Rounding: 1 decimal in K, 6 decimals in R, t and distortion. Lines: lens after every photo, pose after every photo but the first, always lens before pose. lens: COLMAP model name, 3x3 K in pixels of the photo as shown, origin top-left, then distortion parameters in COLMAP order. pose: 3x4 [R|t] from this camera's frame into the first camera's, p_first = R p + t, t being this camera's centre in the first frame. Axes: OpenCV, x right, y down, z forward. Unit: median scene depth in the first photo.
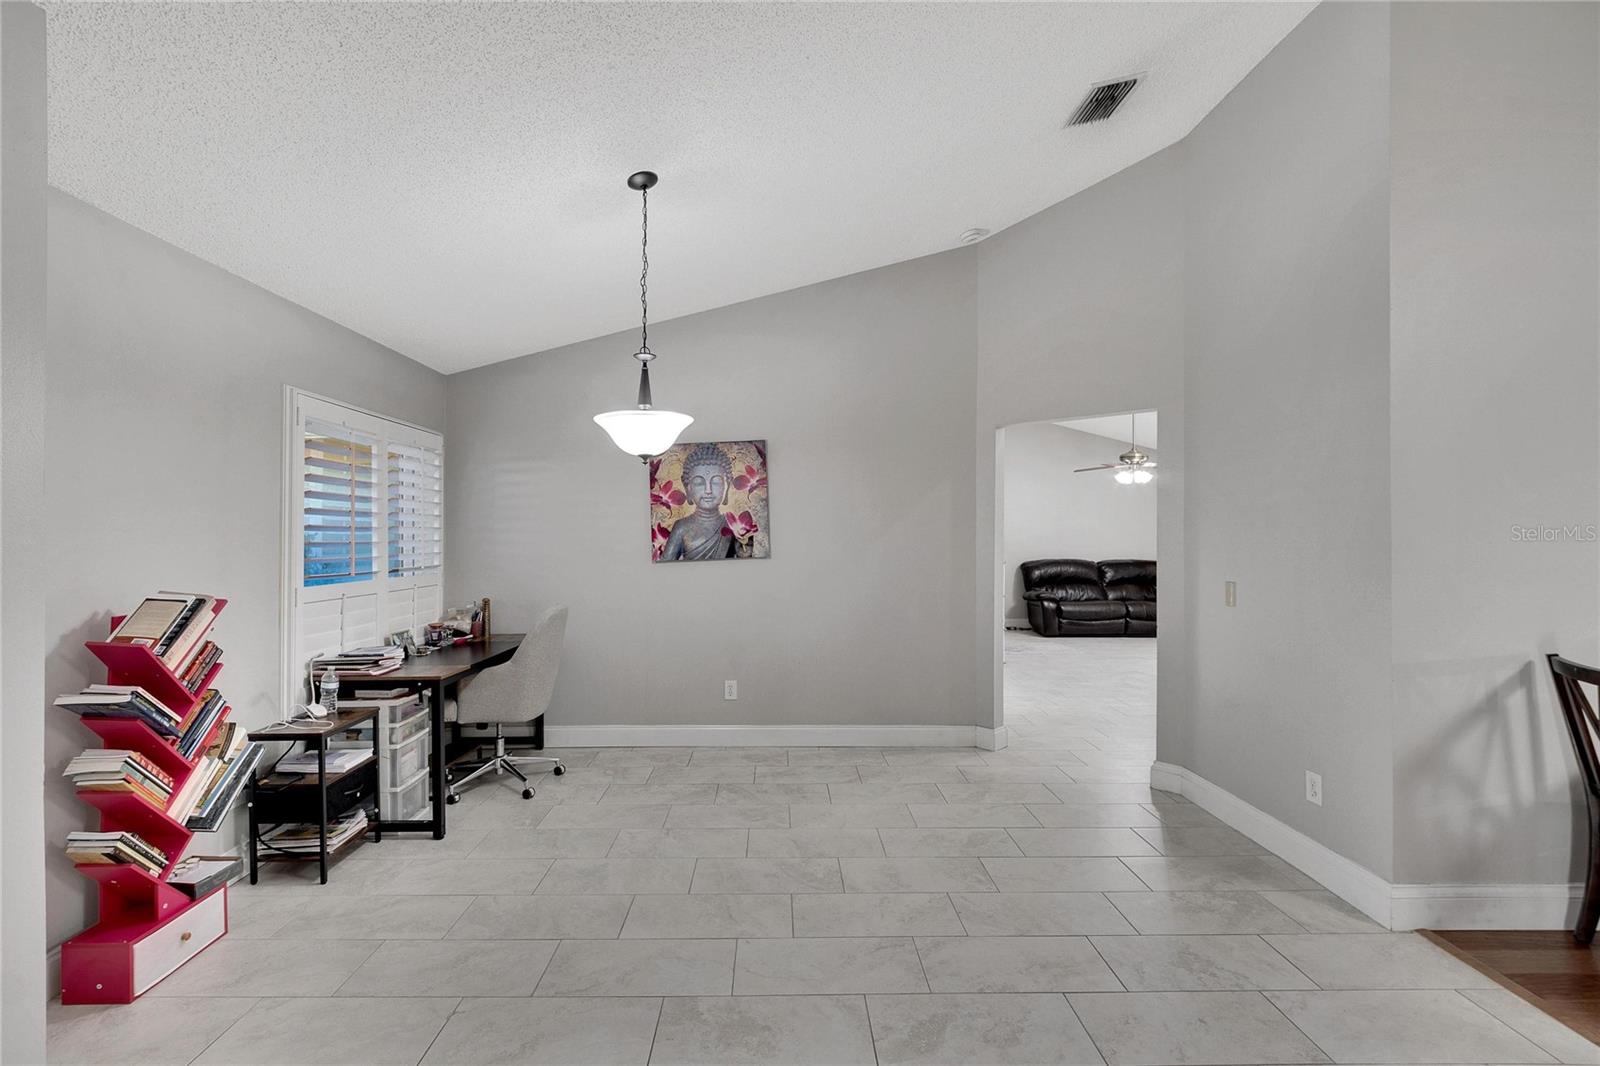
lens RADIAL K [[706.0, 0, 782.8], [0, 706.0, 532.3], [0, 0, 1]] dist [-0.005545, 0.000506]
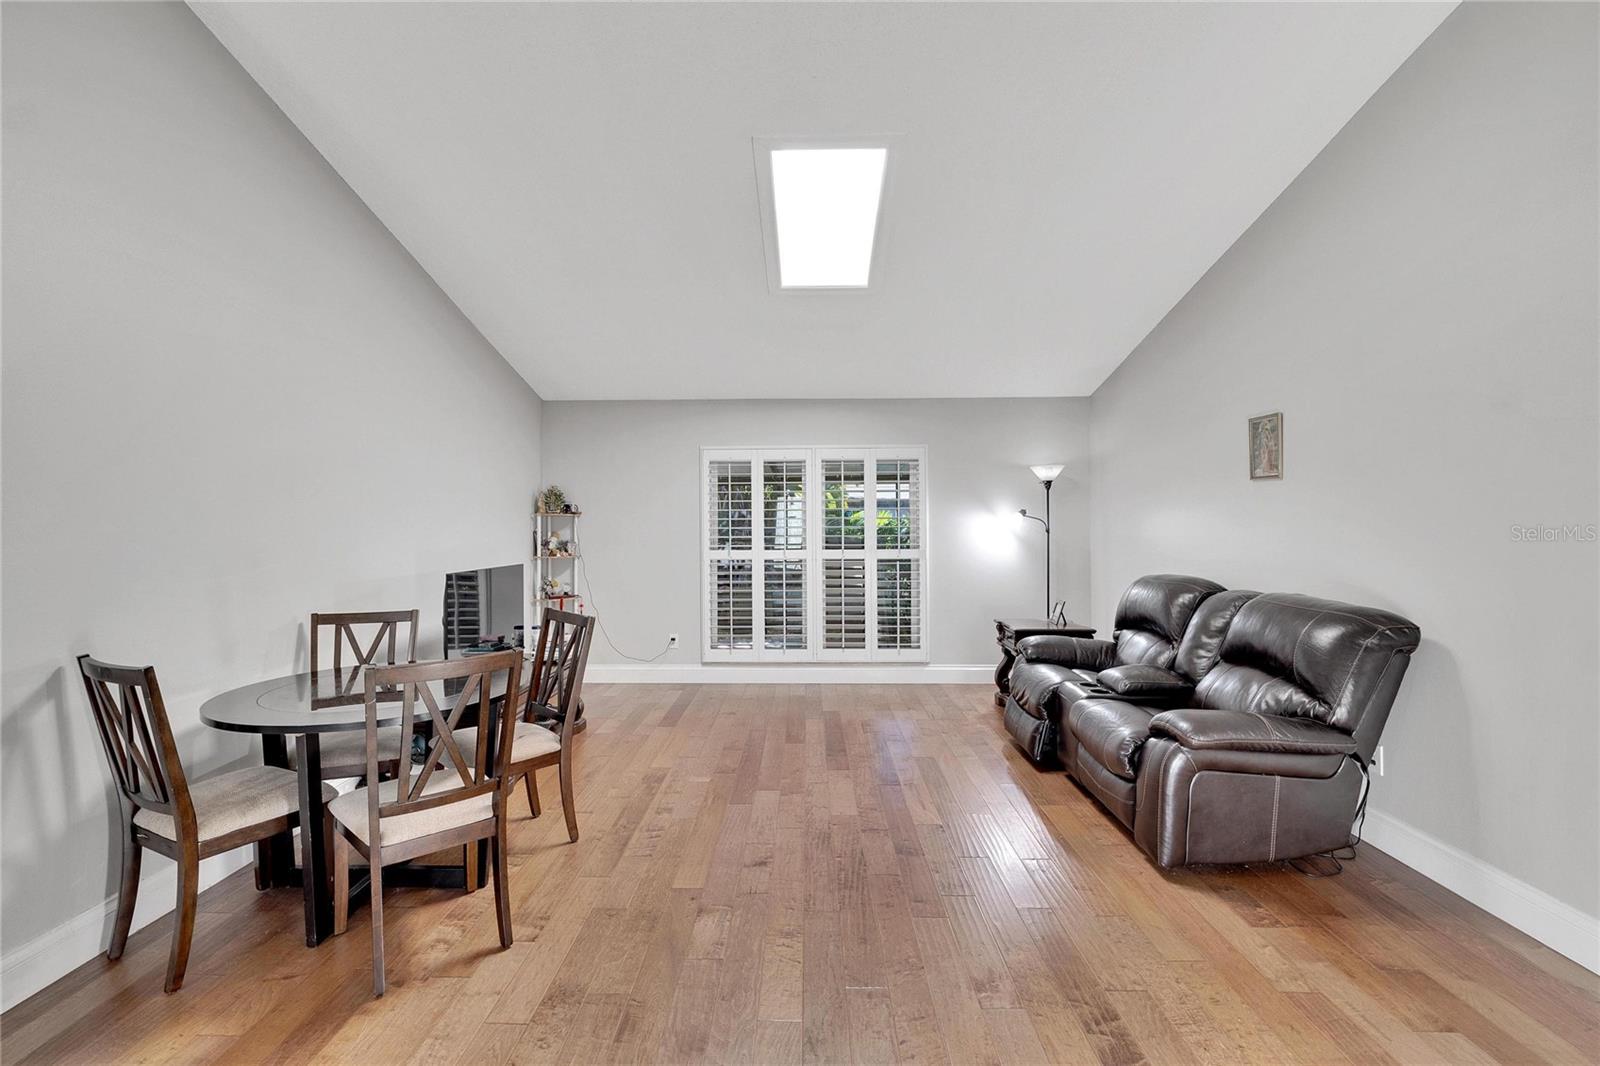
lens RADIAL K [[706.0, 0, 788.8], [0, 706.0, 519.4], [0, 0, 1]] dist [-0.005545, 0.000506]
pose [[0.035410, 0.000199, 0.999373, 0.127397], [0.000082, 1.000000, -0.000202, 0.000301], [-0.999373, 0.000089, 0.035410, 0.037606]]
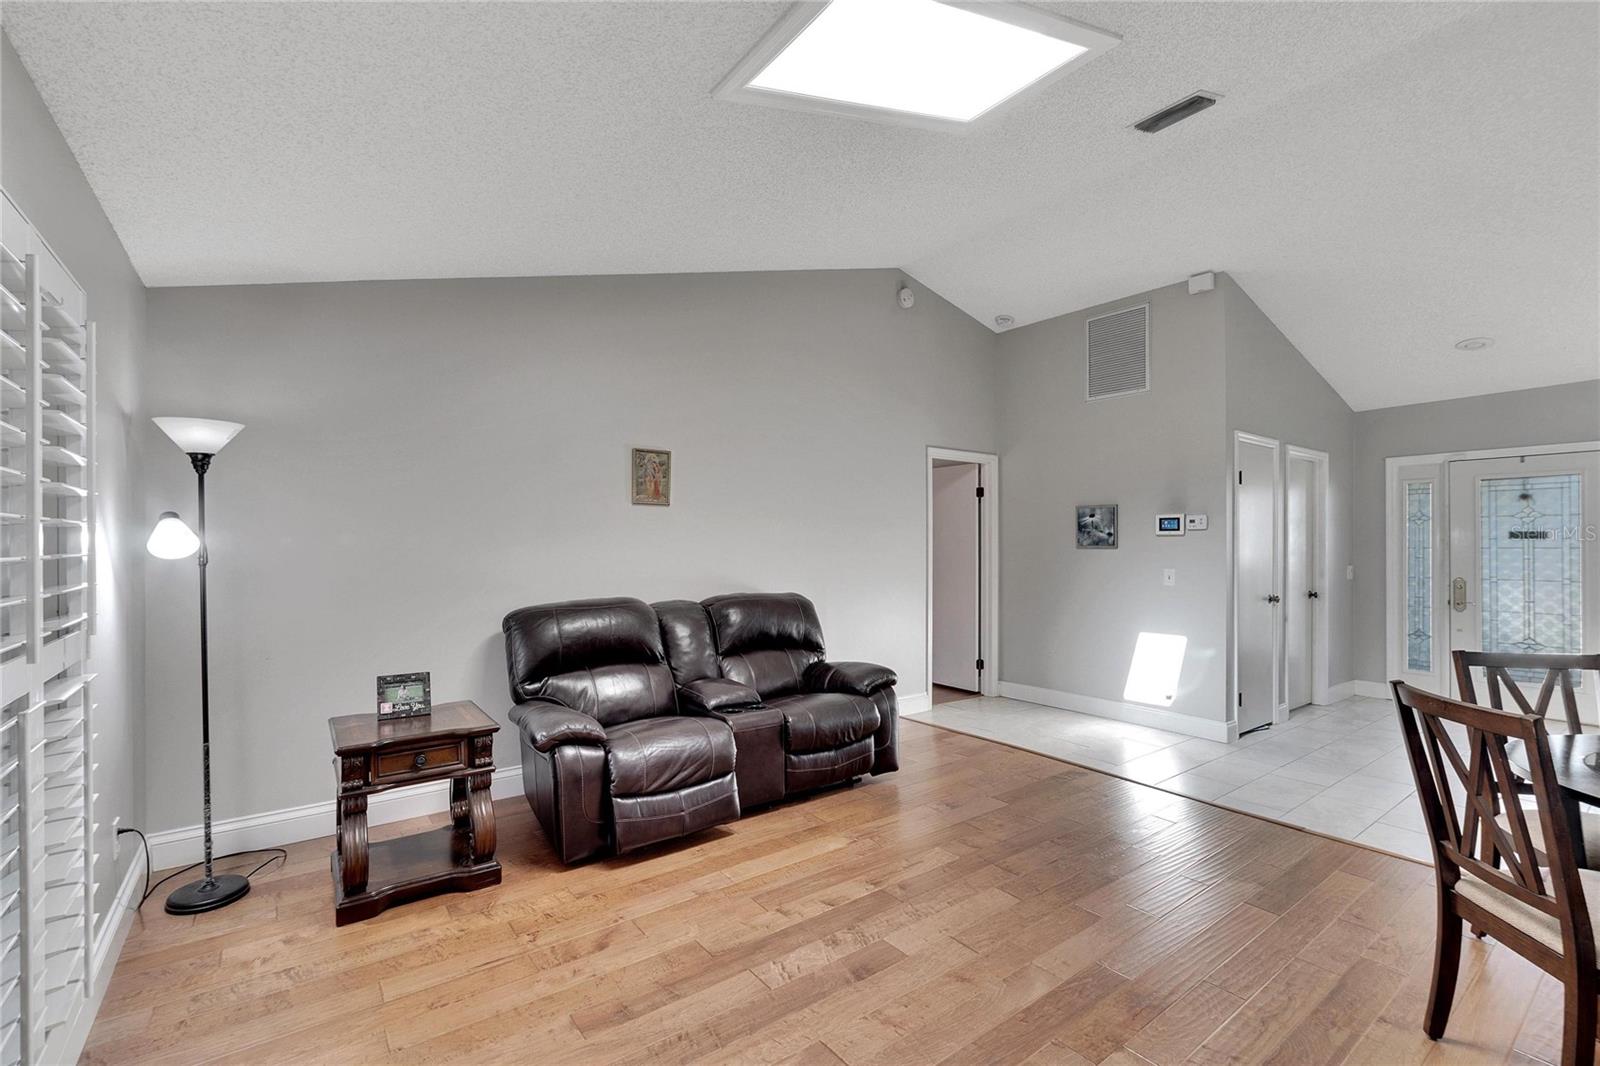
lens RADIAL K [[706.0, 0, 790.4], [0, 706.0, 539.7], [0, 0, 1]] dist [-0.005545, 0.000506]
pose [[-0.809511, -0.003971, -0.587091, 1.378211], [0.001411, 0.999961, -0.008710, 0.009171], [0.587103, -0.007879, -0.809474, 0.390936]]
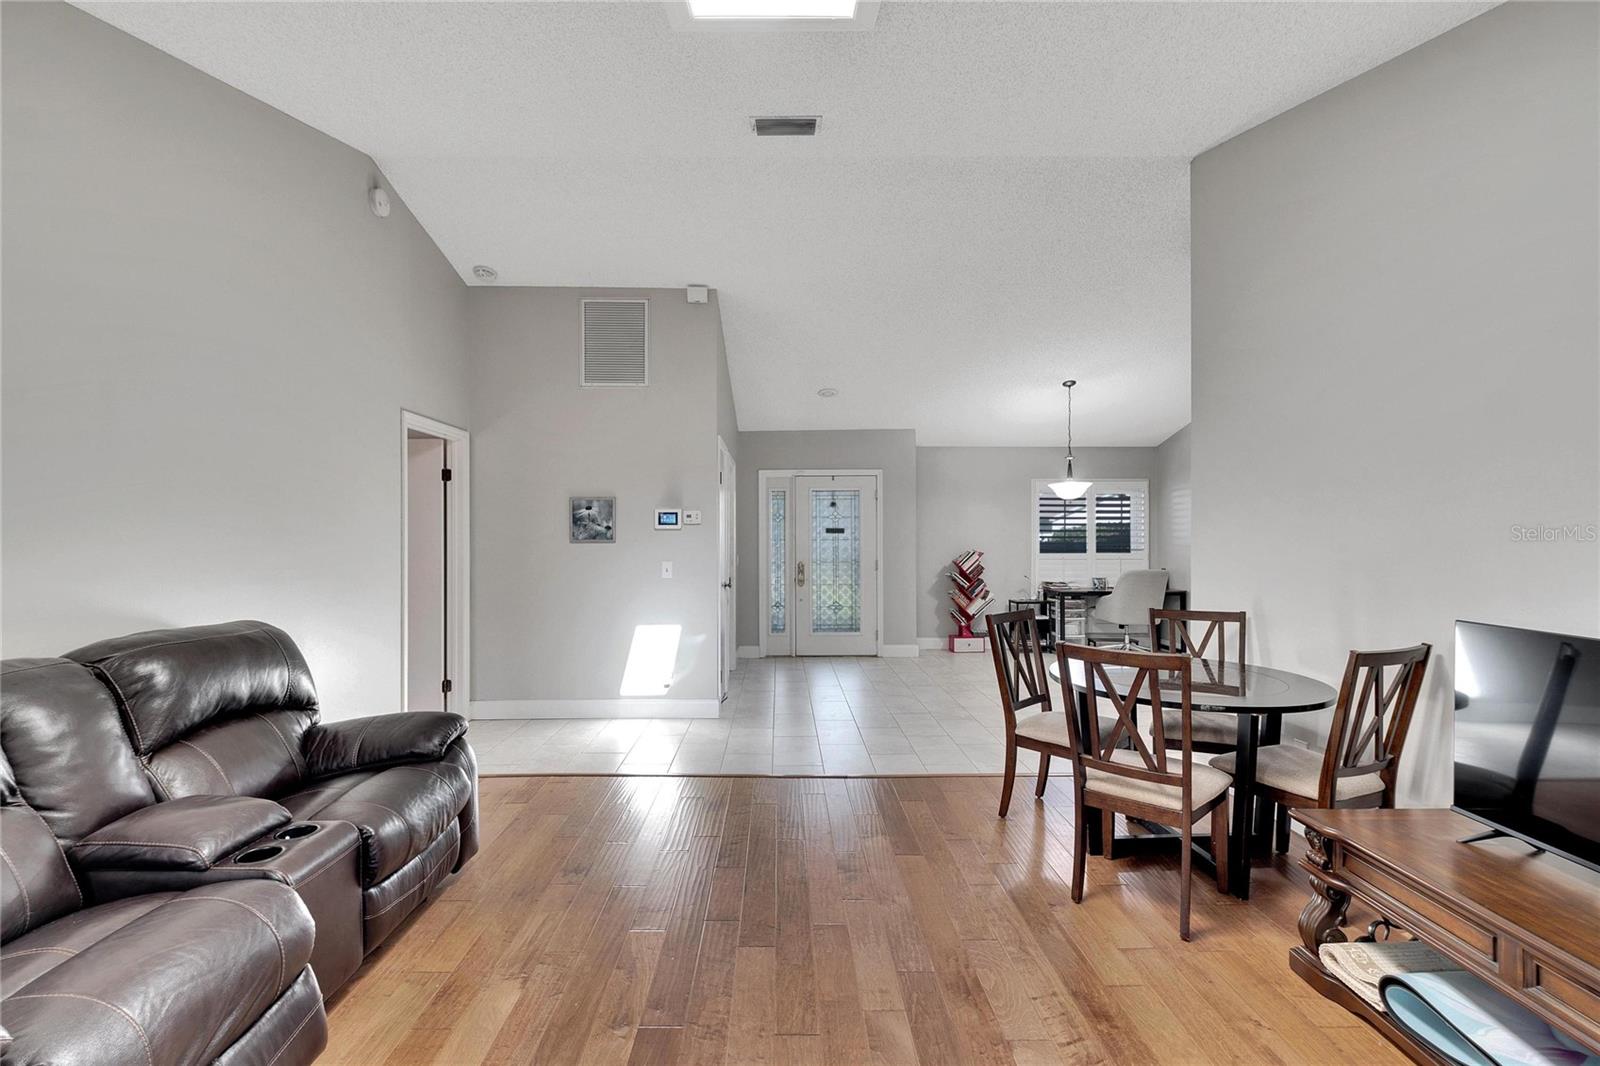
lens RADIAL K [[697.2, 0, 788.8], [0, 697.2, 537.1], [0, 0, 1]] dist [-0.006652, -0.001603]
pose [[0.005233, 0.001354, -0.999985, 1.382962], [0.005638, 0.999983, 0.001383, 0.005673], [0.999970, -0.005645, 0.005225, 0.027558]]
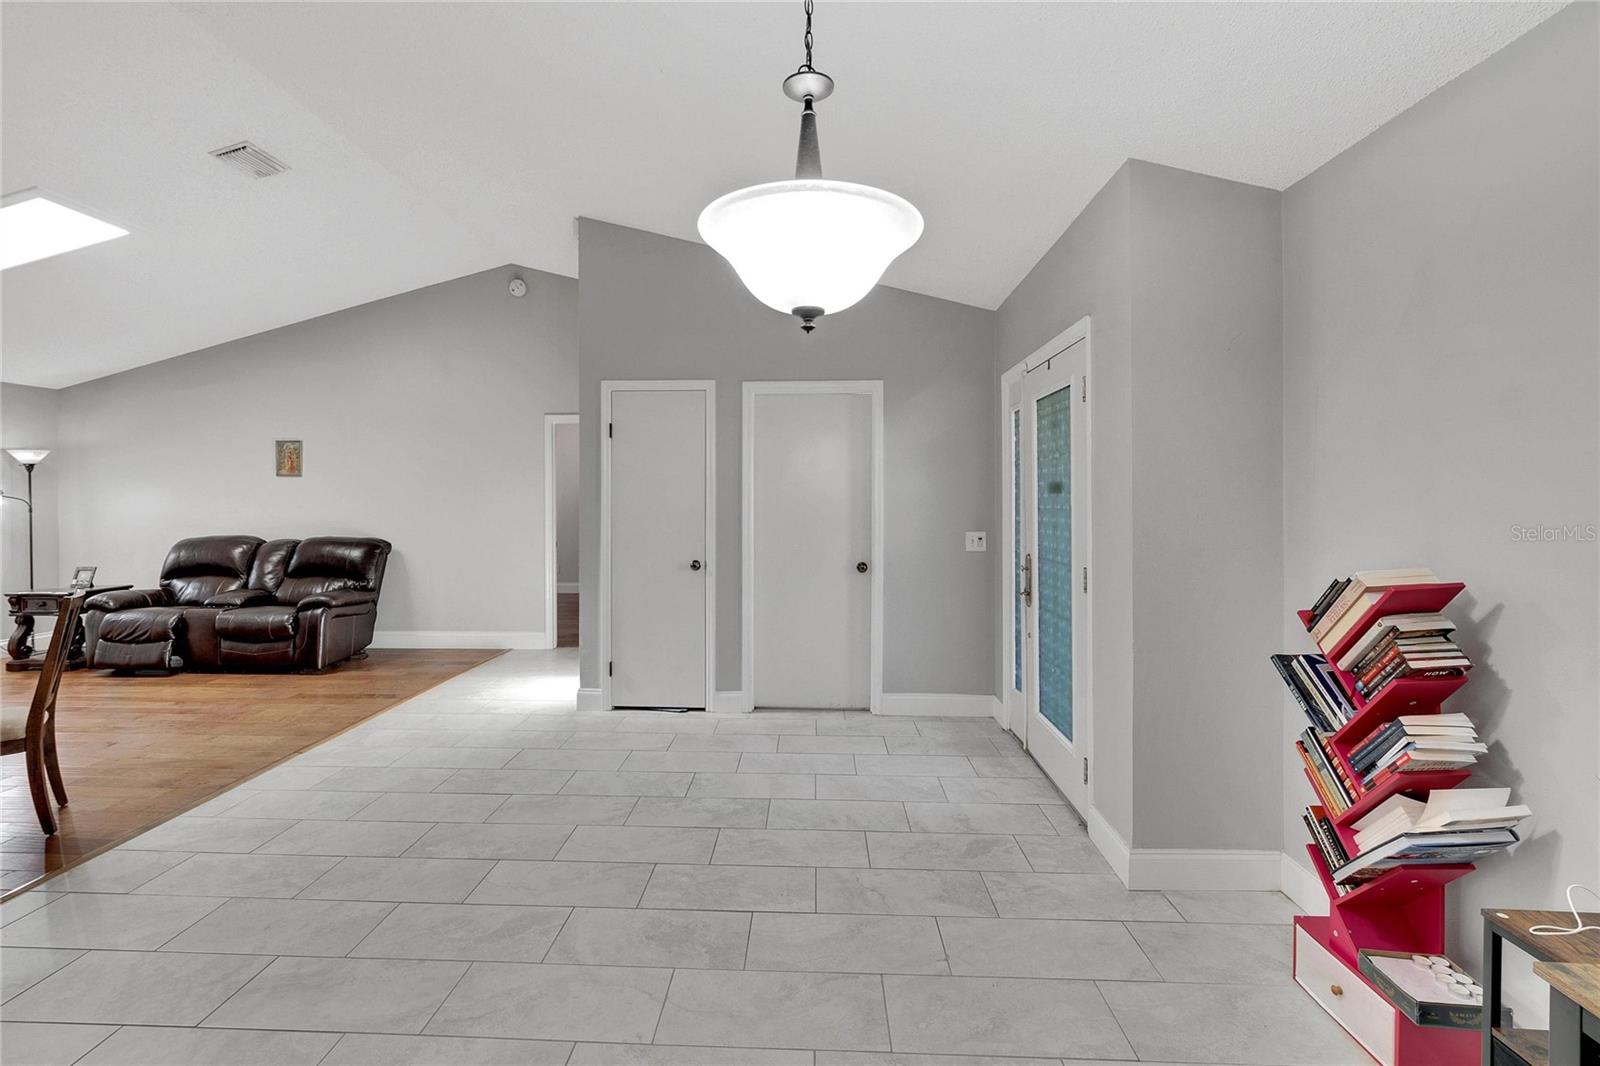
lens RADIAL K [[719.7, 0, 780.9], [0, 719.7, 501.5], [0, 0, 1]] dist [-0.005963, 0.001509]
pose [[-0.998384, 0.002831, 0.056765, -0.131044], [0.002919, 0.999995, 0.001467, 0.005871], [-0.056760, 0.001630, -0.998387, 0.936582]]
